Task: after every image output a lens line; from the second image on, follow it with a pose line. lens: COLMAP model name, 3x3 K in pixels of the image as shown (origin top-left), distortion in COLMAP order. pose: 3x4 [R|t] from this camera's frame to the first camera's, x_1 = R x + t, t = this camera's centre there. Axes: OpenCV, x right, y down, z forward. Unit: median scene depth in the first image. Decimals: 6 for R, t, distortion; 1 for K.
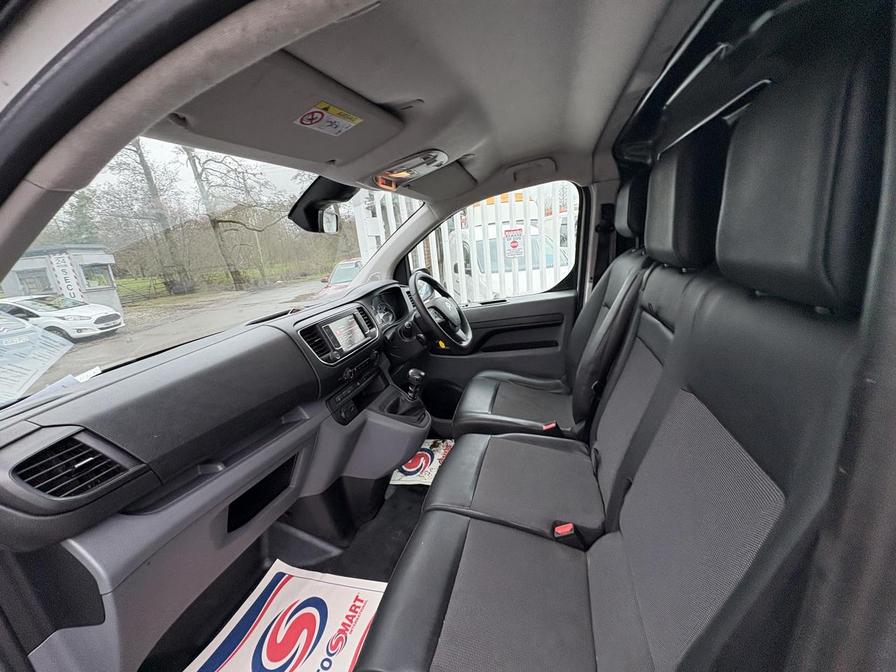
lens RADIAL K [[355.0, 0, 447.4], [0, 355.0, 334.2], [0, 0, 1]] dist [-0.001434, -0.000060]
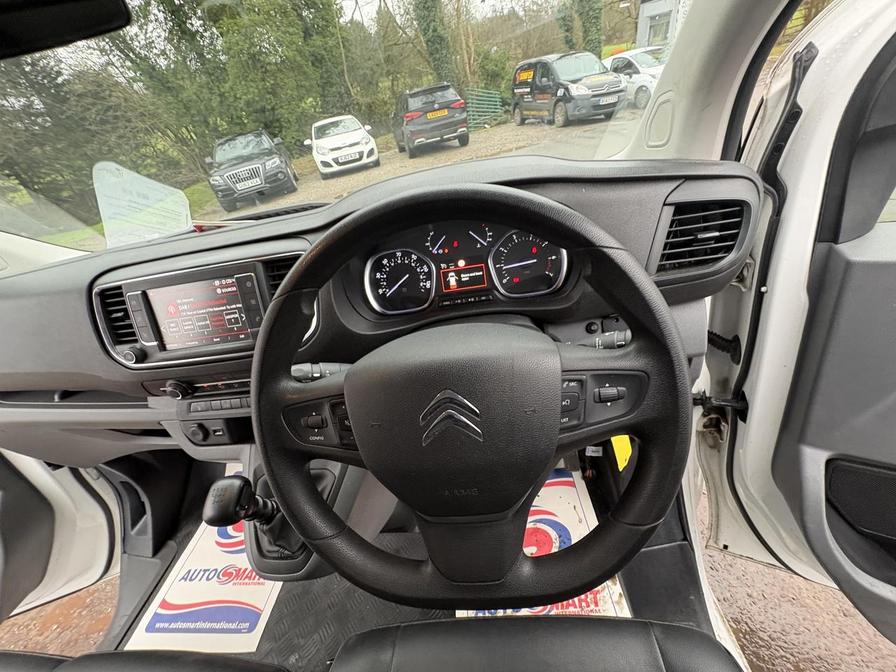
lens RADIAL K [[355.0, 0, 449.5], [0, 355.0, 337.1], [0, 0, 1]] dist [-0.001434, -0.000060]
pose [[0.220645, 0.613148, -0.758529, 0.110759], [-0.078463, 0.786333, 0.612799, -0.212829], [0.972193, -0.075695, 0.221610, 0.905280]]
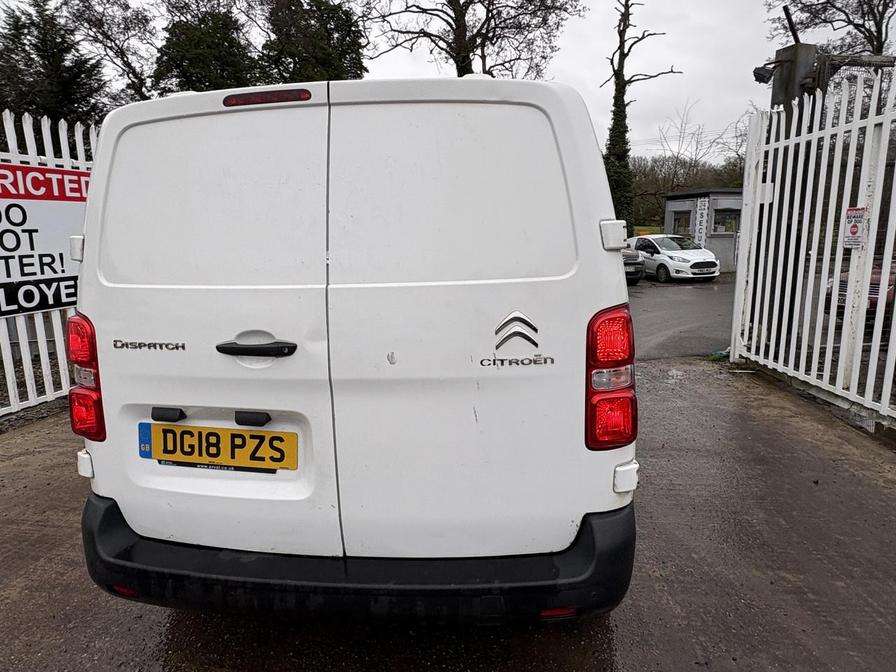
lens RADIAL K [[547.7, 0, 449.6], [0, 547.7, 333.2], [0, 0, 1]] dist [-0.000541, -0.000271]
pose [[0.163242, 0.269802, -0.948978, 2.853101], [-0.235548, 0.944722, 0.228073, -0.308799], [0.958055, 0.186299, 0.217769, 0.148963]]
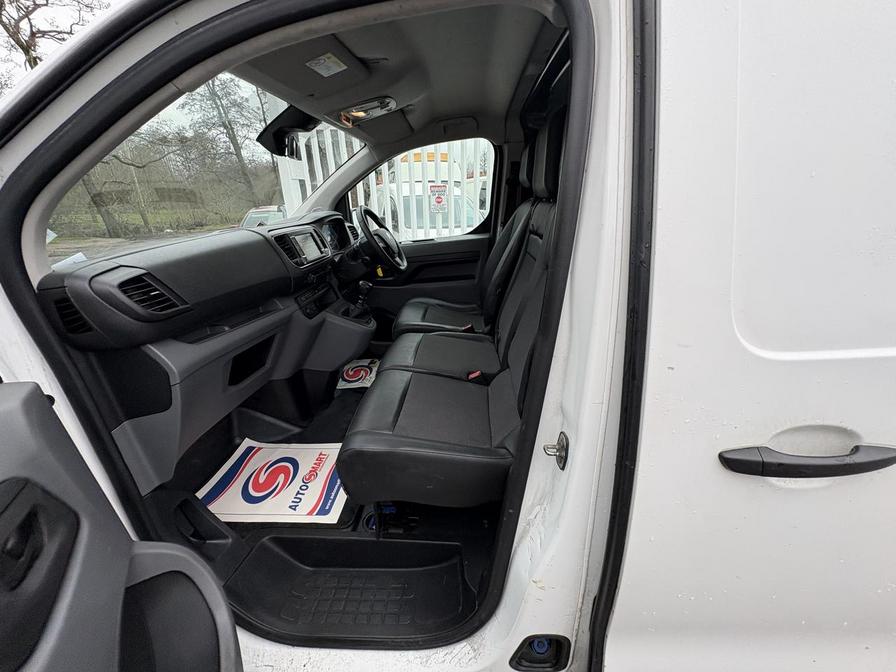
lens RADIAL K [[355.0, 0, 447.1], [0, 355.0, 335.7], [0, 0, 1]] dist [-0.001434, -0.000060]
pose [[0.975204, -0.000709, 0.221306, -0.064618], [-0.021624, 0.994904, 0.098476, 0.124490], [-0.220248, -0.100819, 0.970220, -0.227598]]
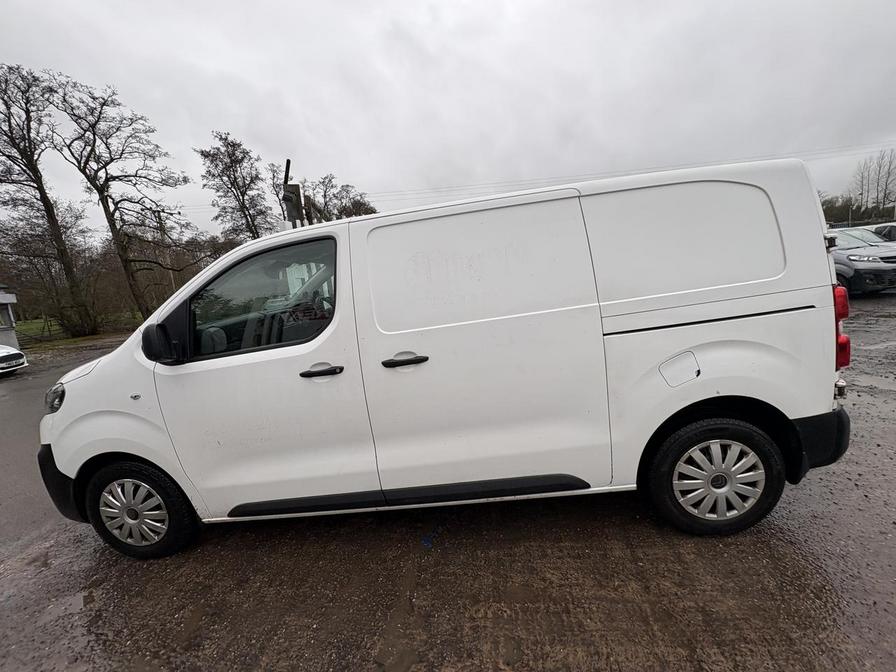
lens RADIAL K [[355.0, 0, 446.5], [0, 355.0, 335.8], [0, 0, 1]] dist [-0.001434, -0.000060]
pose [[0.982448, -0.024343, 0.184939, 0.238363], [0.043449, 0.994042, -0.099966, 0.291315], [-0.181403, 0.106246, 0.977653, -1.120755]]
